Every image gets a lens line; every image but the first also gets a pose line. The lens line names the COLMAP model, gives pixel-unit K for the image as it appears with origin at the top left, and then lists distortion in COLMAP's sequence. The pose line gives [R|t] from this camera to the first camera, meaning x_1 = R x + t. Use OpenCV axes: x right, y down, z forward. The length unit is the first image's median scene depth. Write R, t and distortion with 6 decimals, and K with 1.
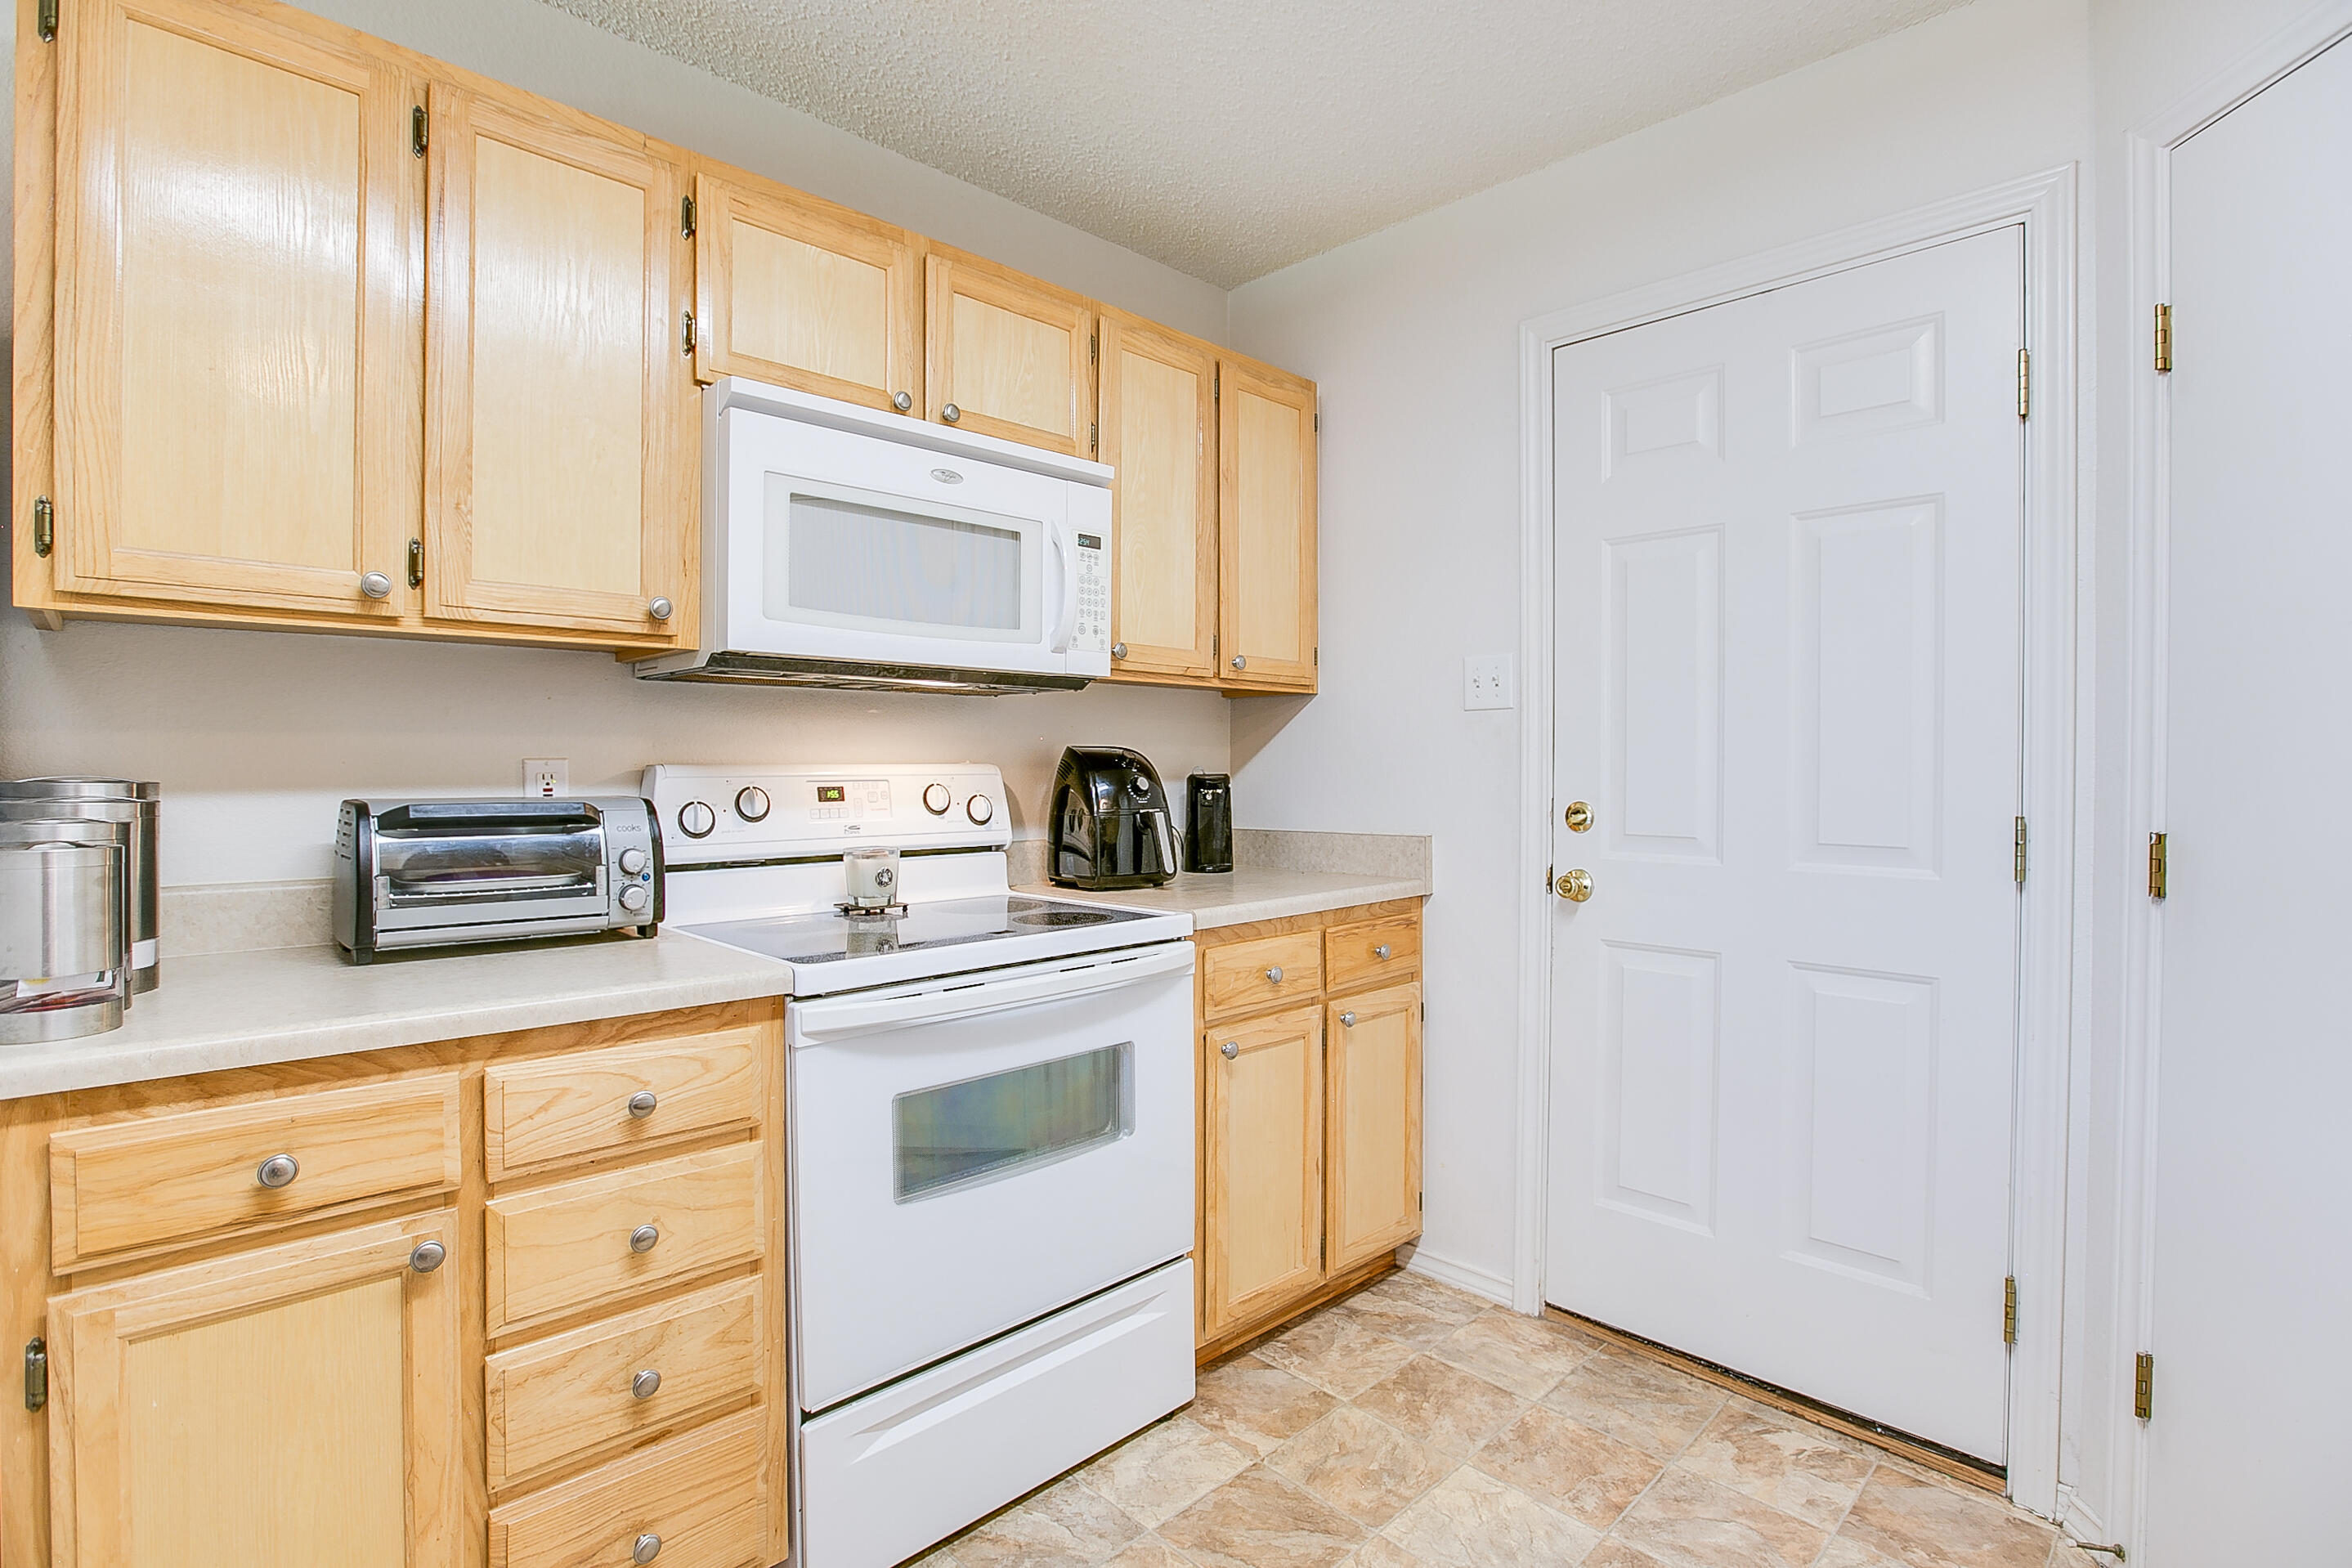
lens RADIAL K [[1115.5, 0, 1204.8], [0, 1115.5, 773.5], [0, 0, 1]] dist [-0.014454, 0.001853]
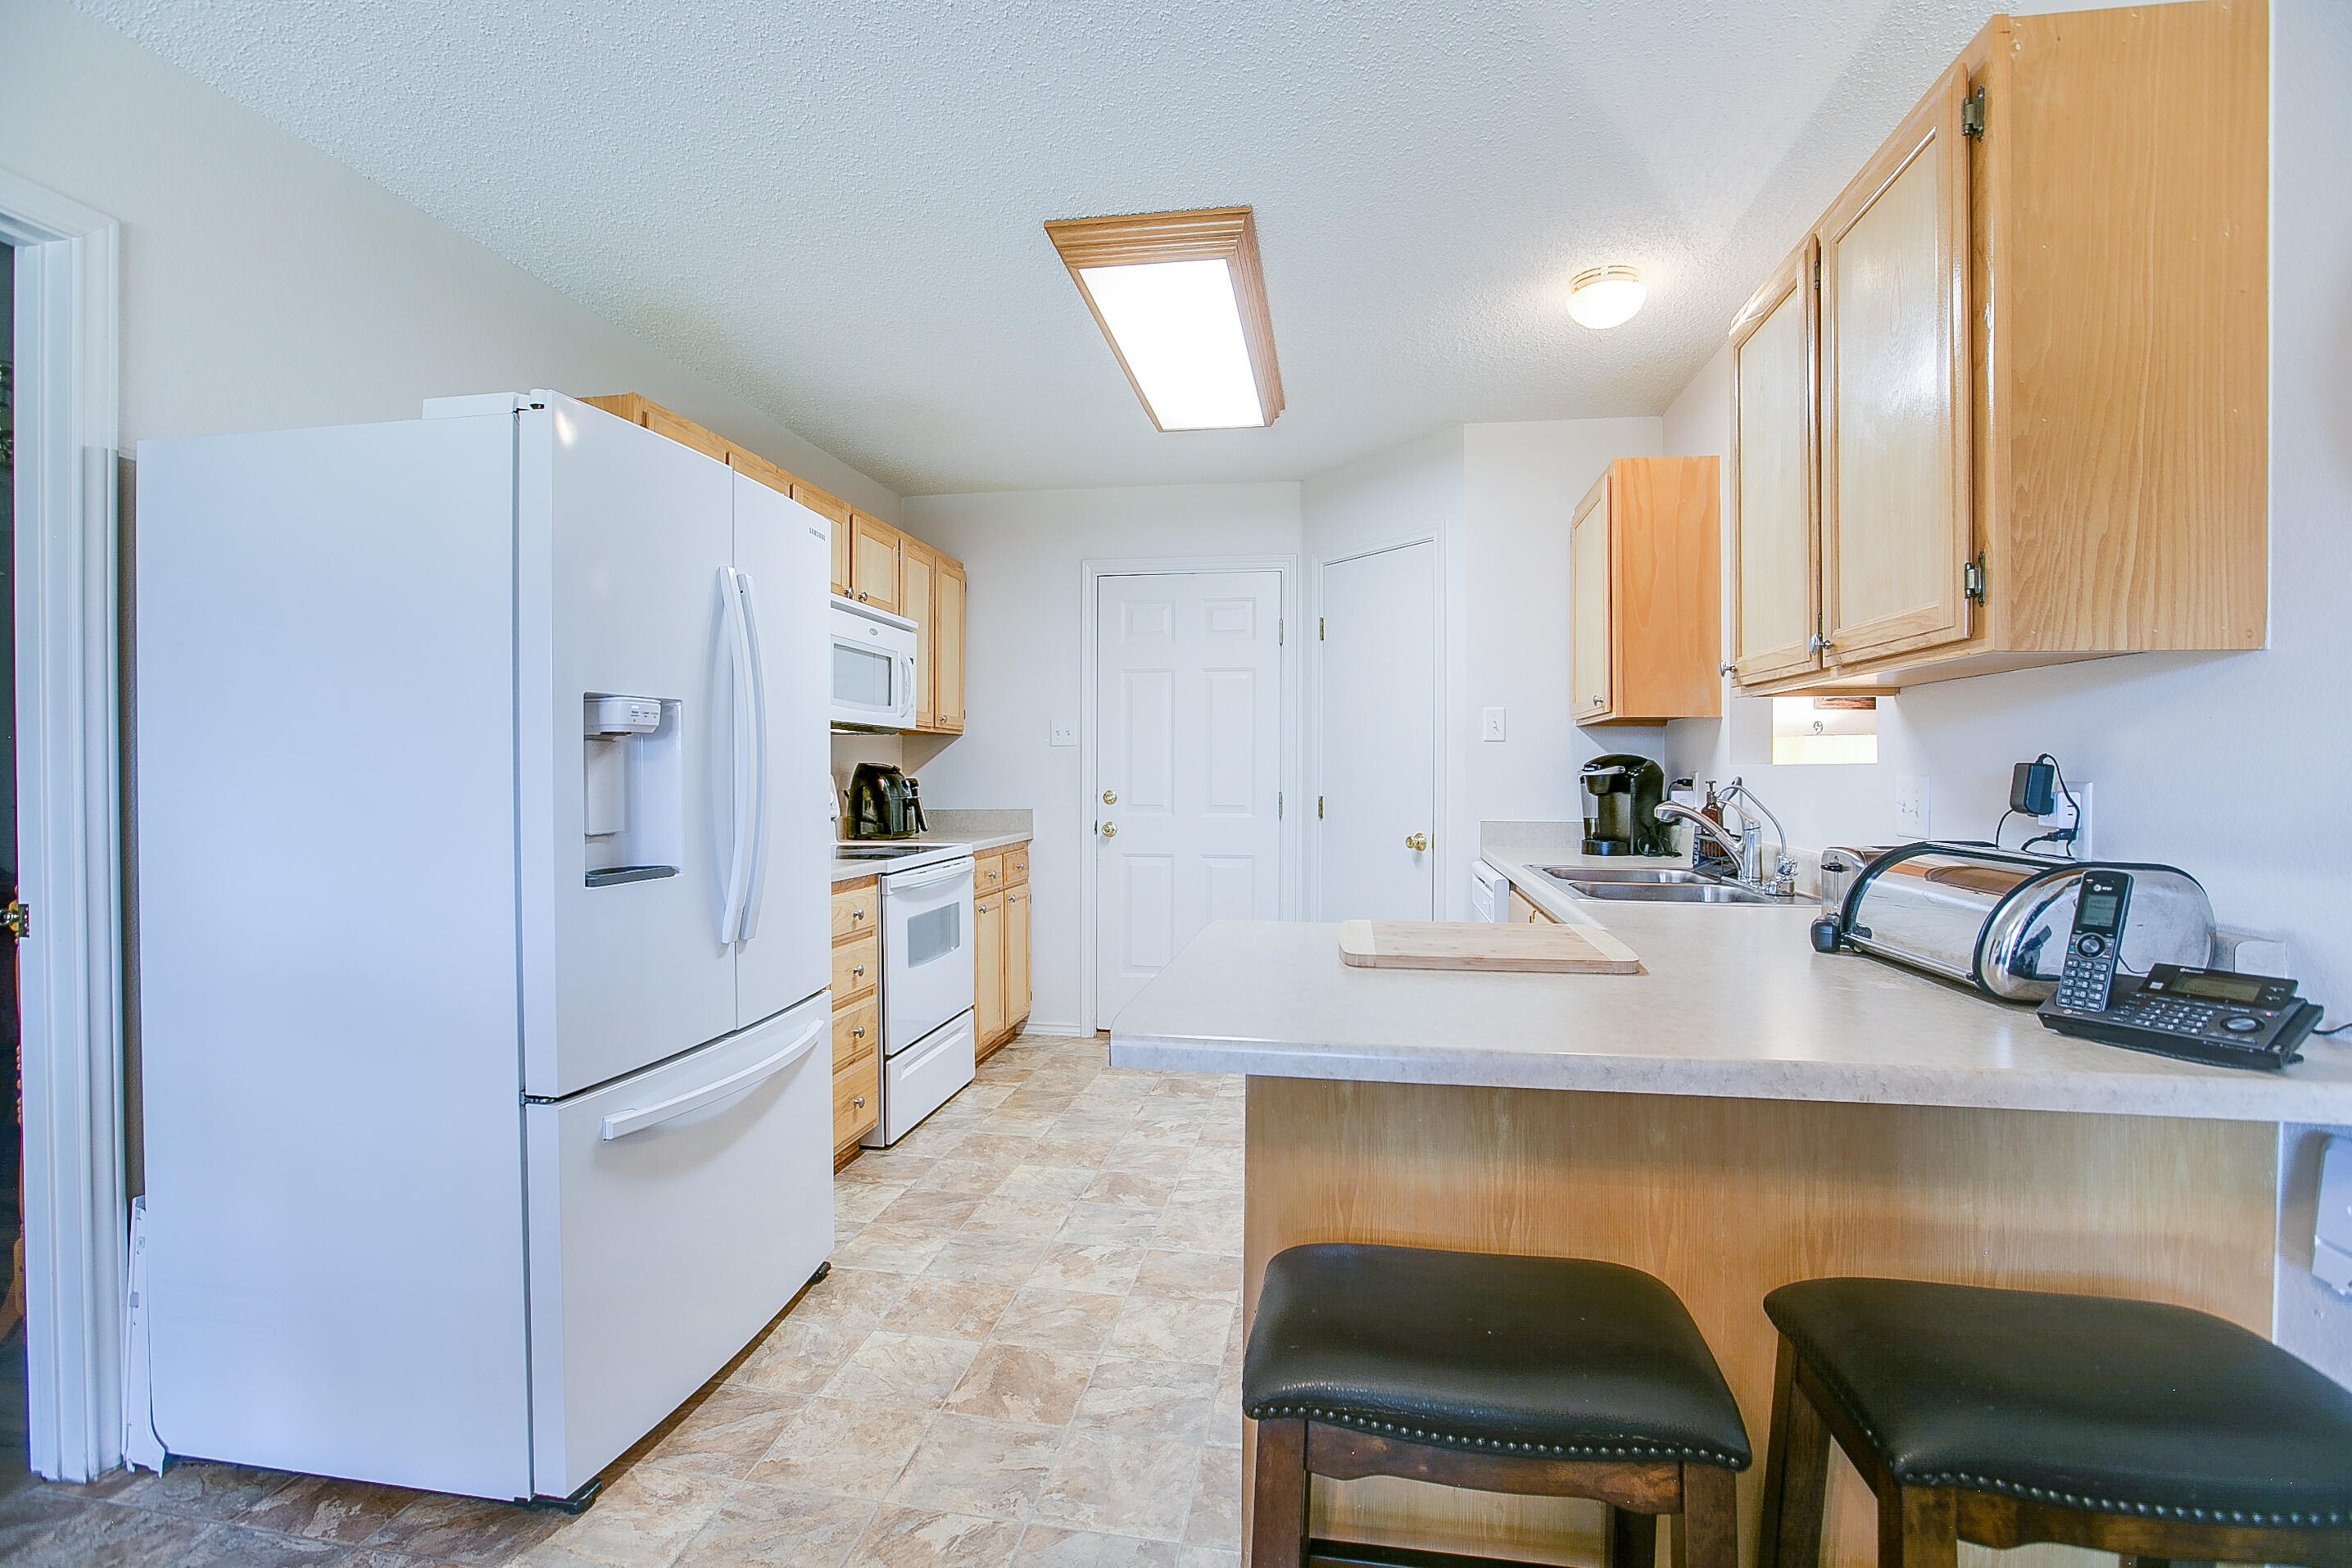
lens RADIAL K [[1115.5, 0, 1167.4], [0, 1115.5, 774.4], [0, 0, 1]] dist [-0.014454, 0.001853]
pose [[0.814403, -0.001184, 0.580299, -0.794284], [0.005593, 0.999967, -0.005808, 0.007635], [-0.580273, 0.007976, 0.814383, -0.785559]]
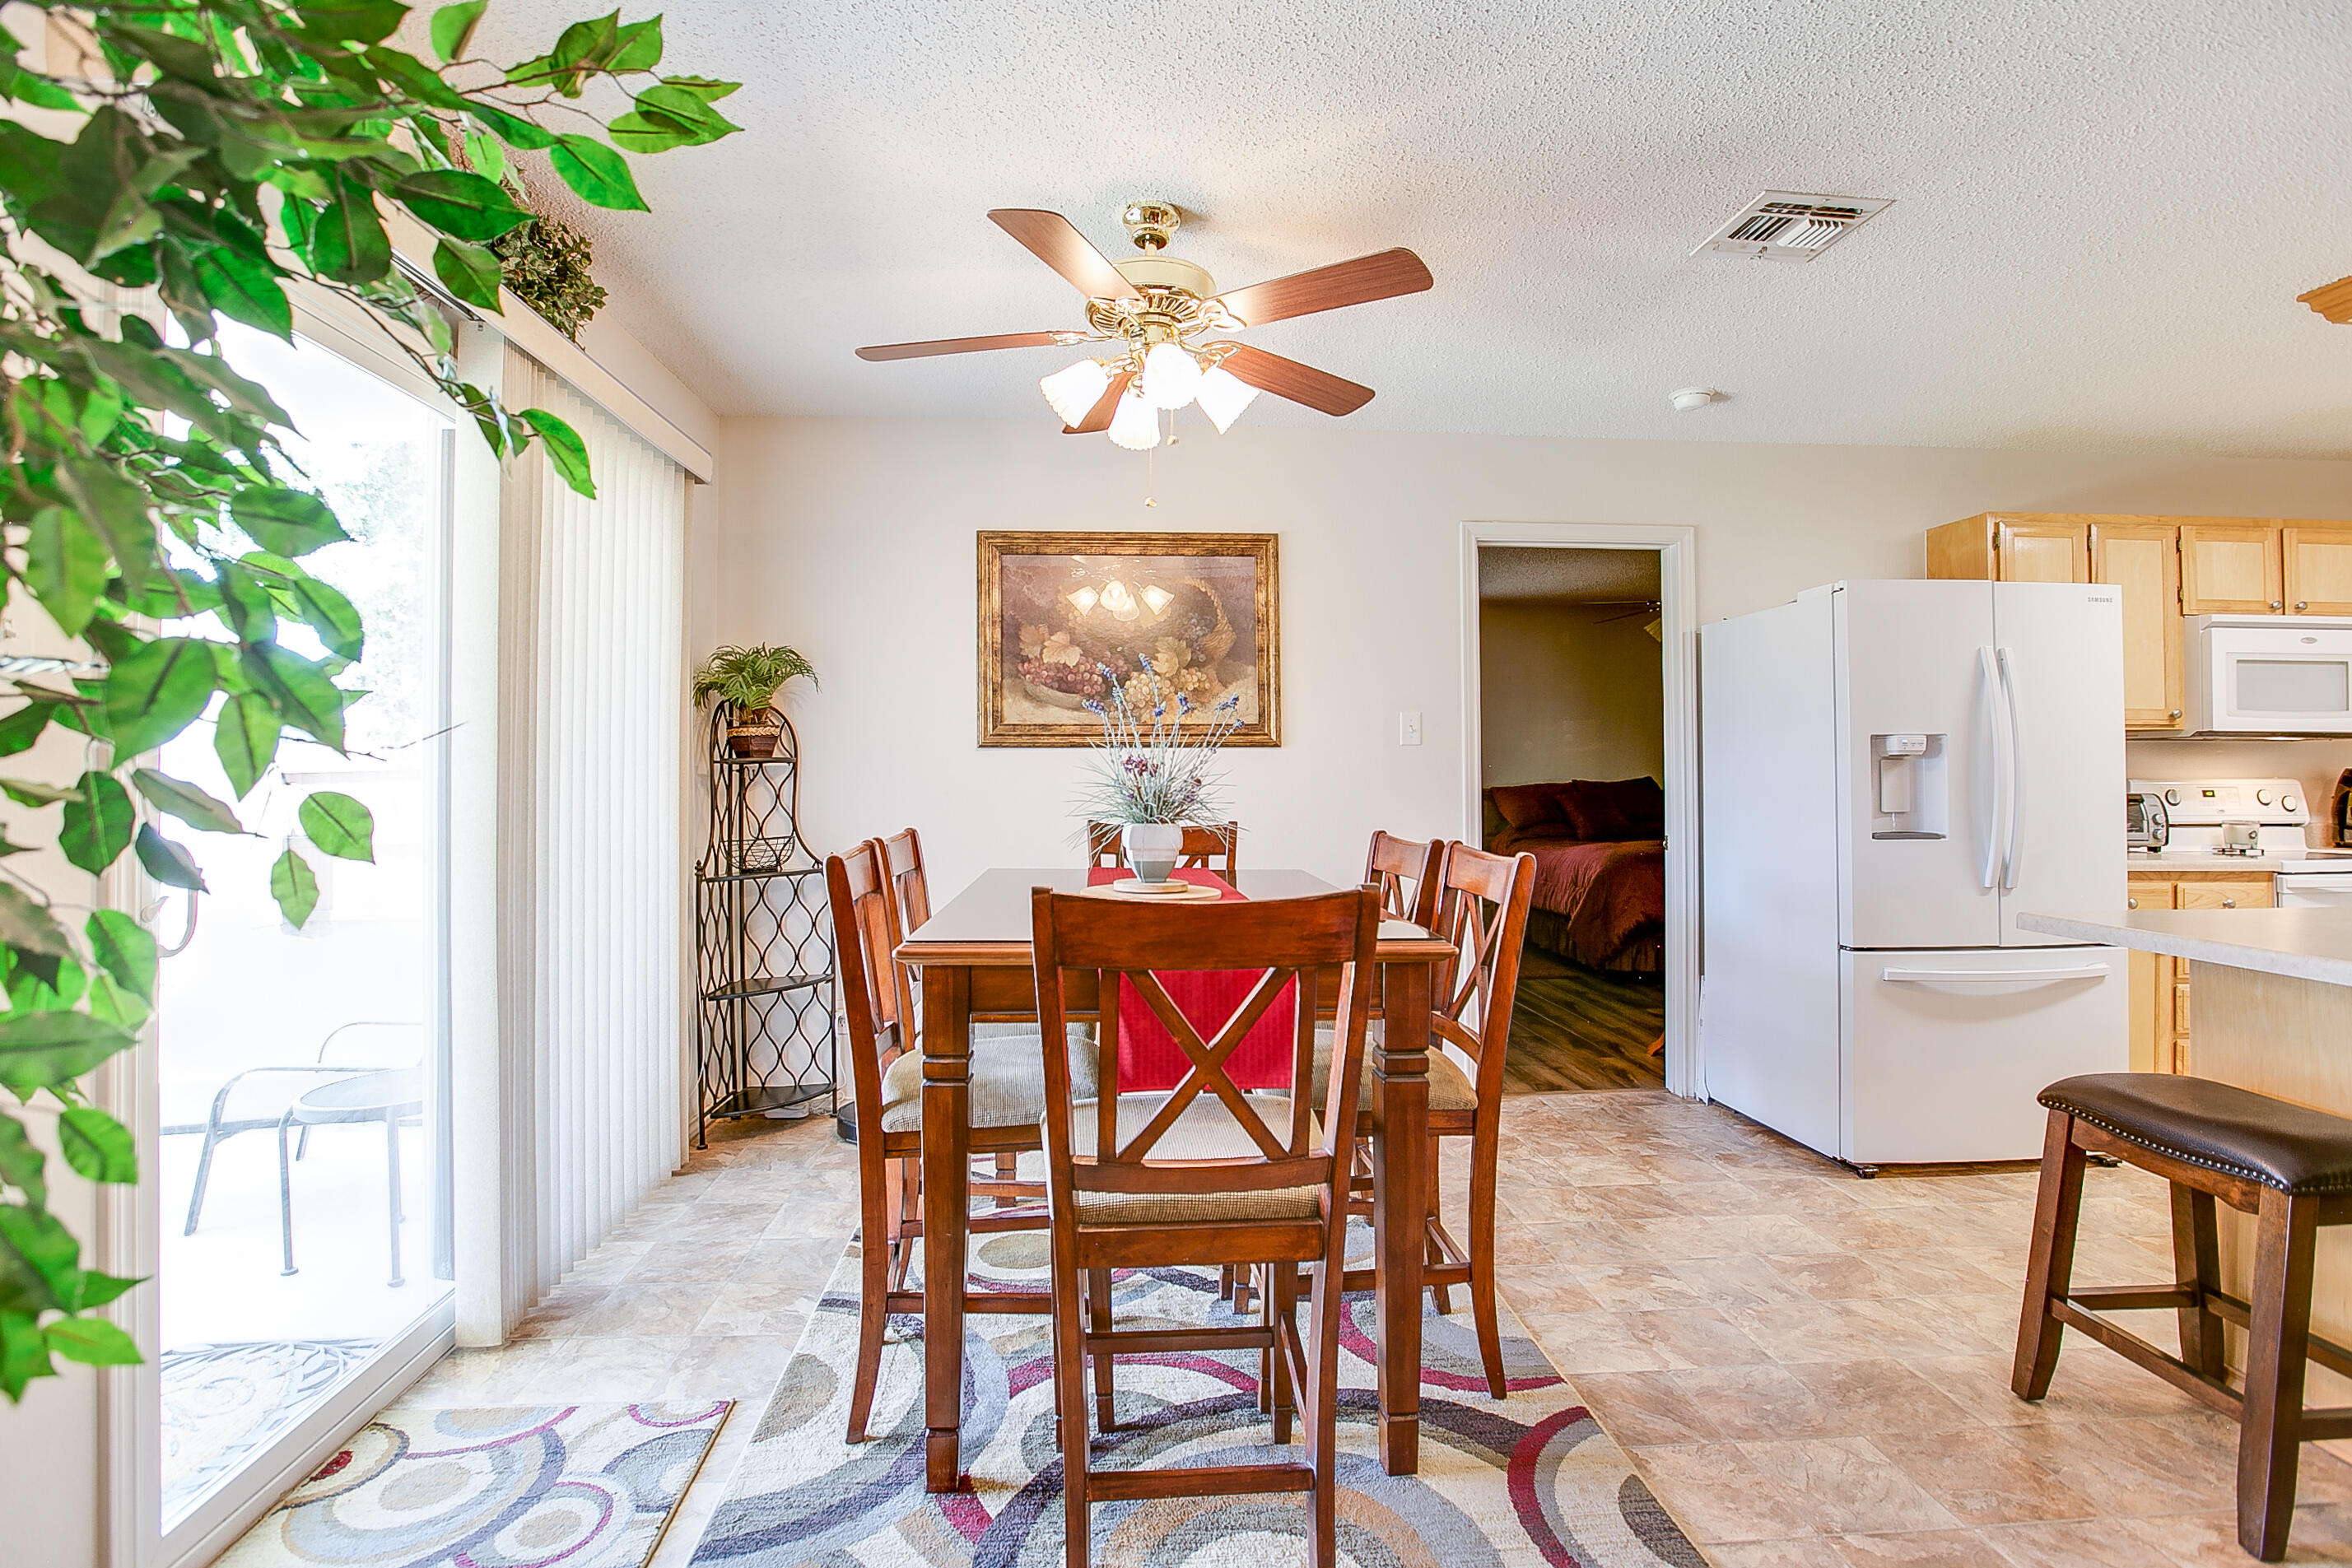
lens RADIAL K [[1115.4, 0, 1160.8], [0, 1115.4, 776.4], [0, 0, 1]] dist [-0.014454, 0.001853]
pose [[0.761914, -0.000807, -0.647678, -0.442985], [-0.007624, 0.999919, -0.010215, 0.019673], [0.647634, 0.012721, 0.761845, -1.613030]]
